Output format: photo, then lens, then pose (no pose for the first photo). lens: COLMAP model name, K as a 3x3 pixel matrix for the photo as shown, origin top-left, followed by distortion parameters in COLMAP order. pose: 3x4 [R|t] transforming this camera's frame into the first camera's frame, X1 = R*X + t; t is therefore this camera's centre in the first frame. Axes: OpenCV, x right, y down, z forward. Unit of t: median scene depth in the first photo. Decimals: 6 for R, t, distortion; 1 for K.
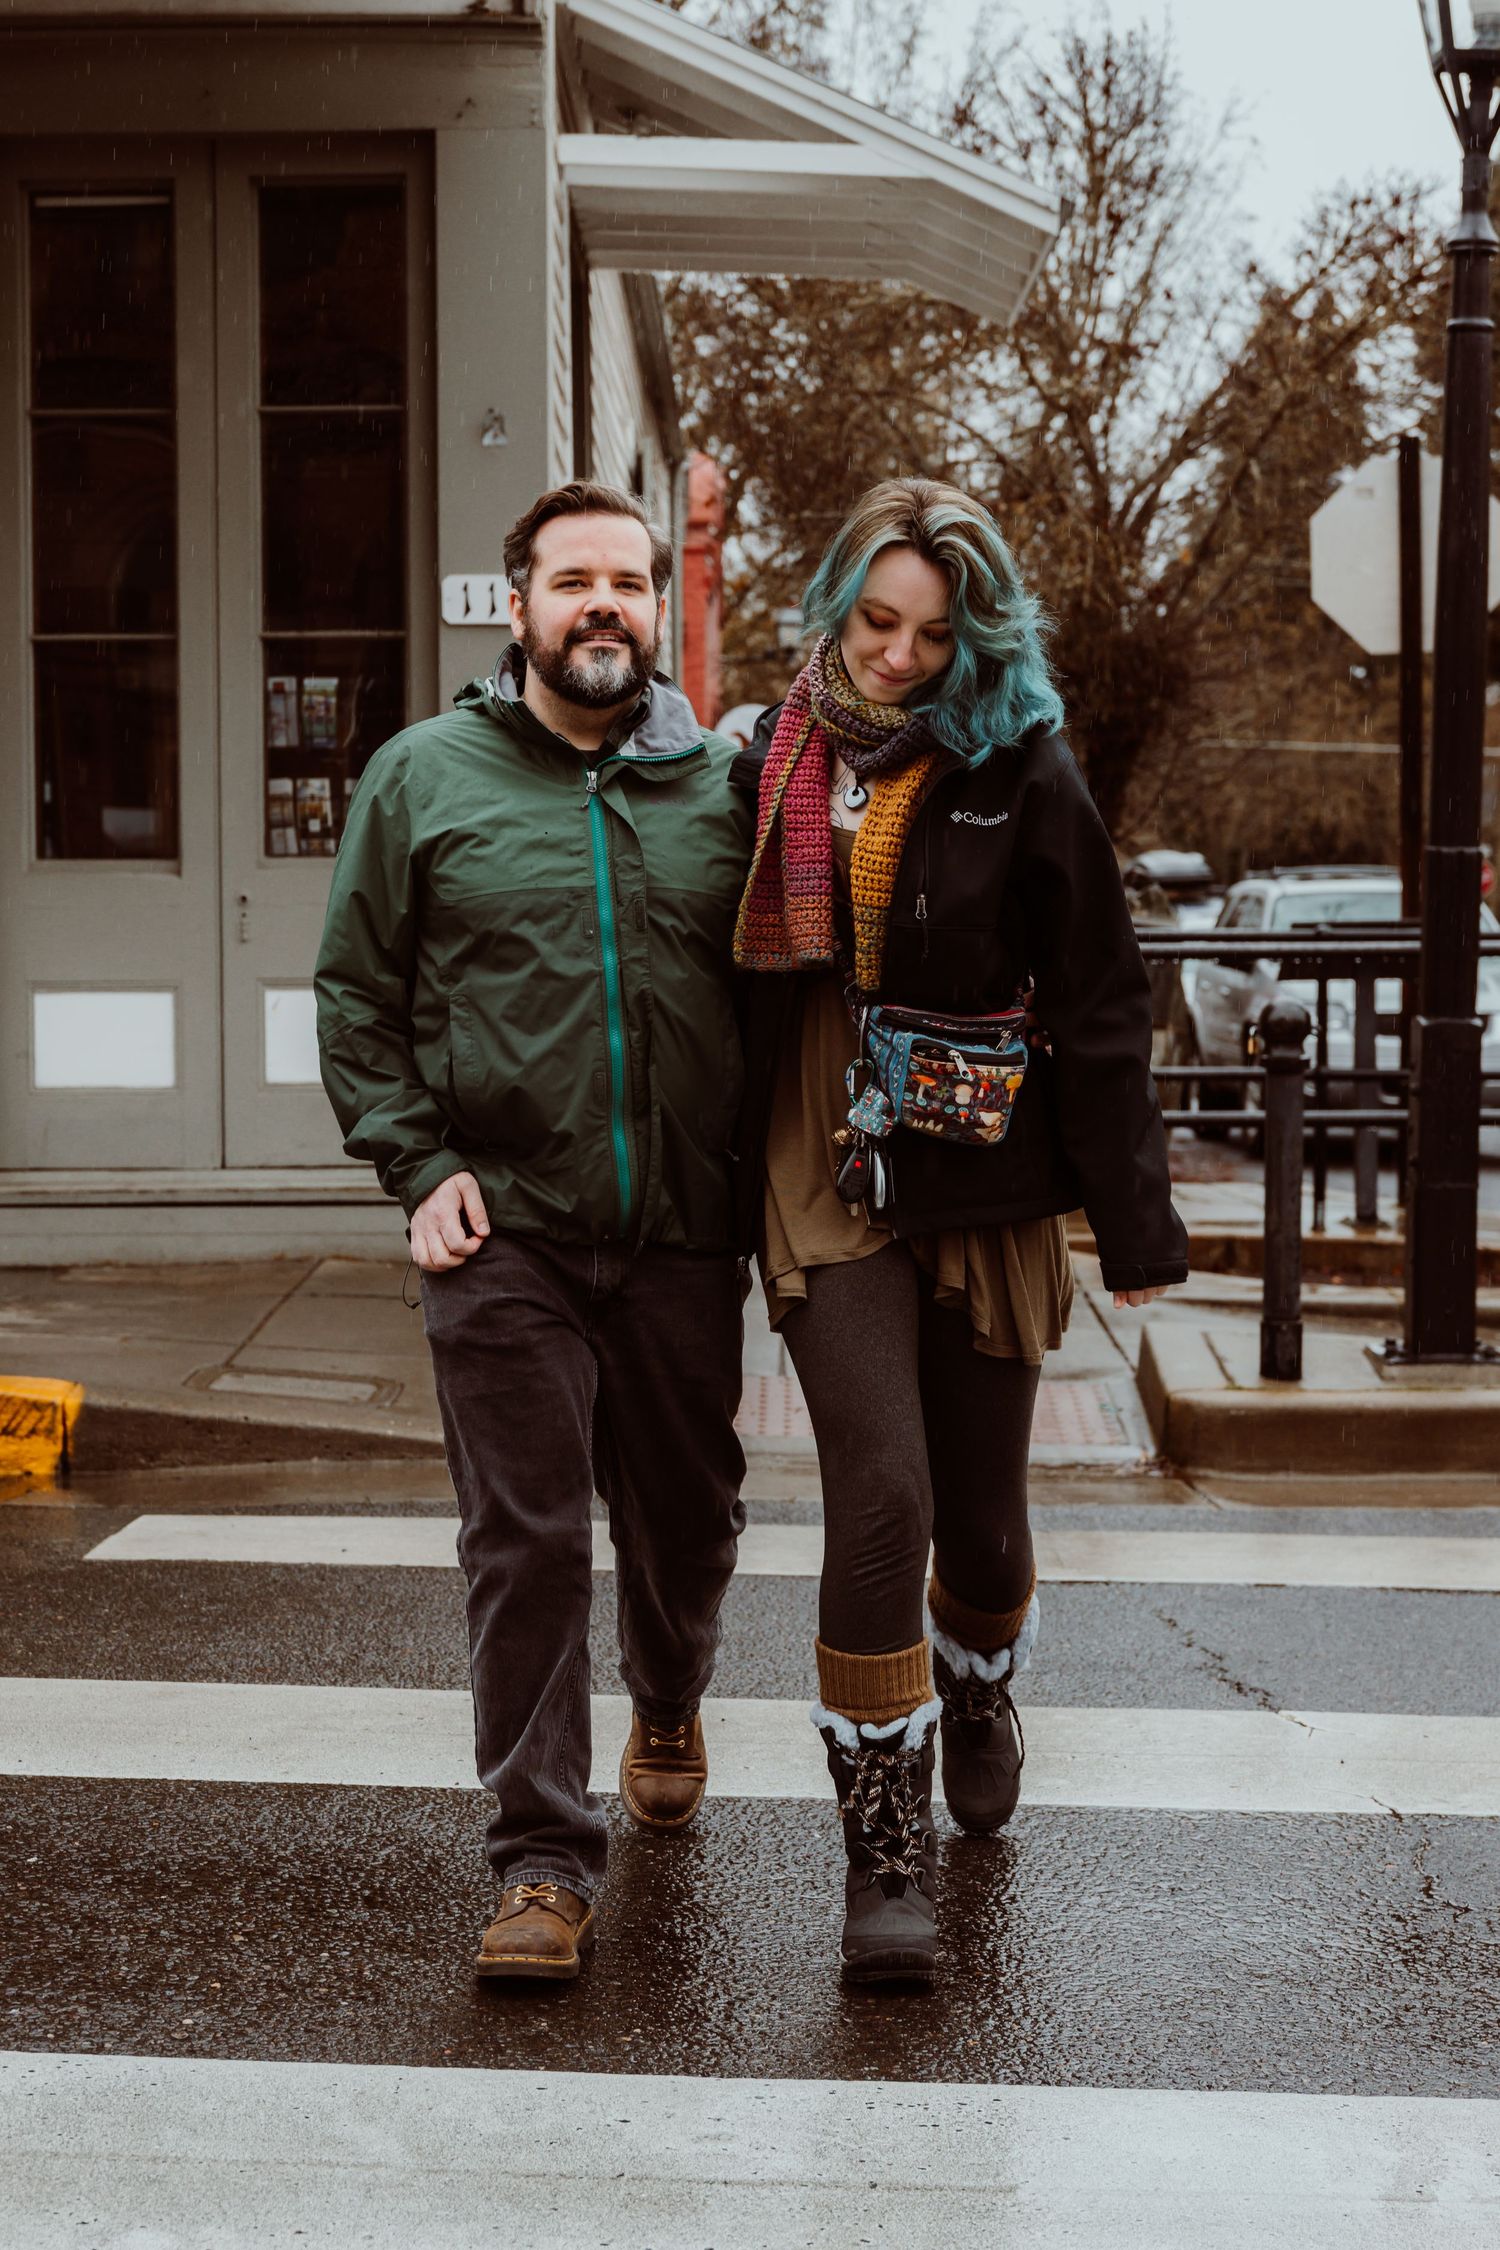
lens RADIAL K [[3335.4, 0, 743.6], [0, 3335.4, 1125.2], [0, 0, 1]] dist [0.004947, 0.000000]
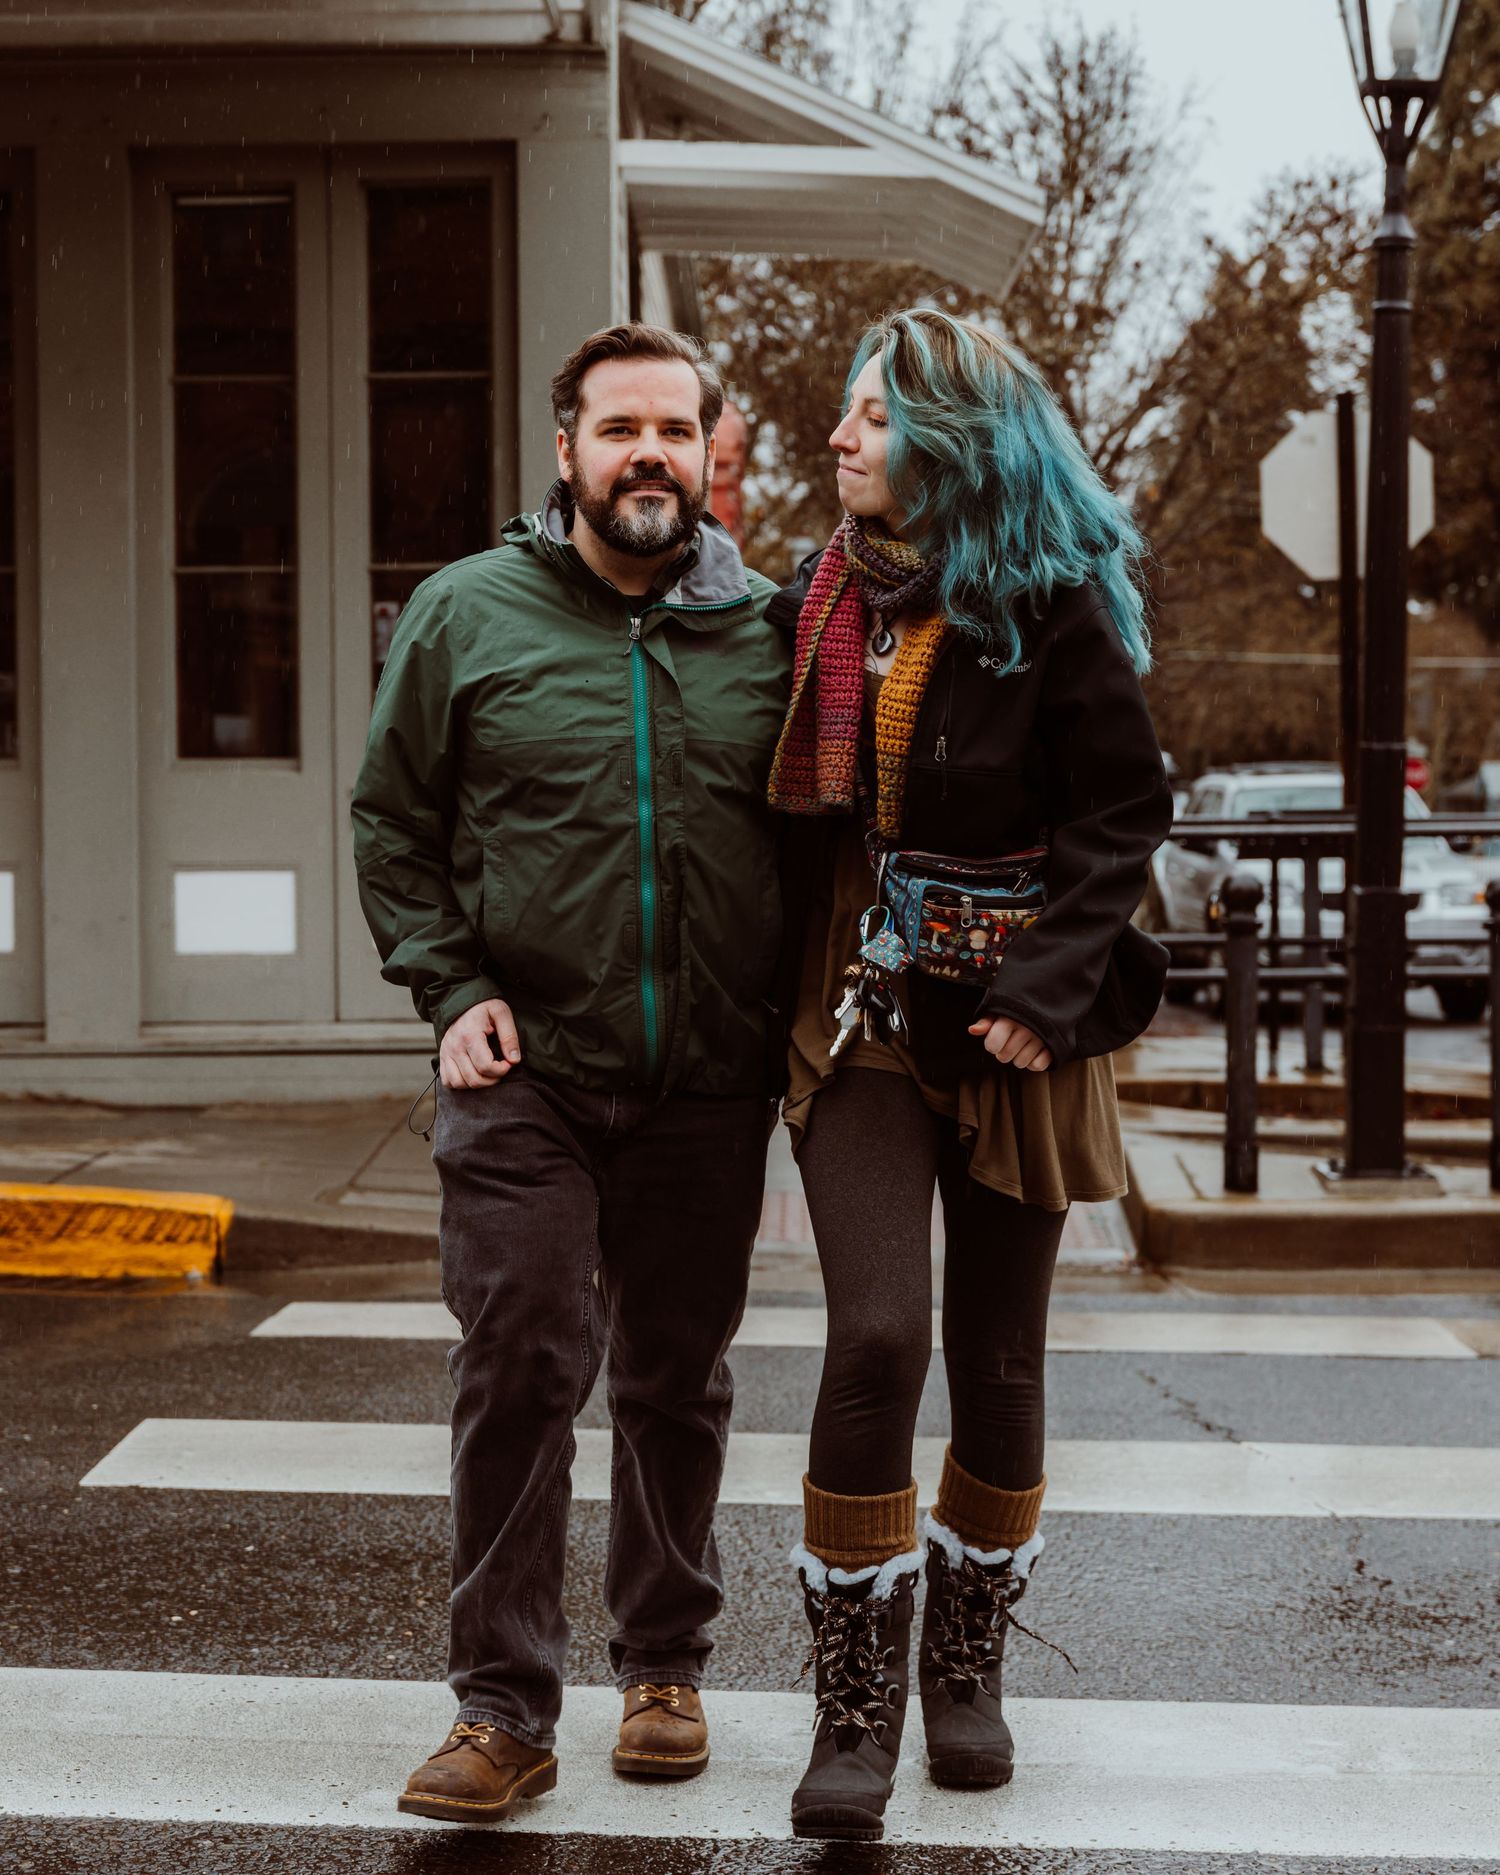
lens RADIAL K [[3358.2, 0, 754.3], [0, 3358.2, 939.4], [0, 0, 1]] dist [0.015969, 0.000000]
pose [[0.999881, -0.003836, 0.014922, -0.027247], [0.004270, 0.999566, -0.029144, 0.018951], [-0.014804, 0.029204, 0.999464, -0.179508]]
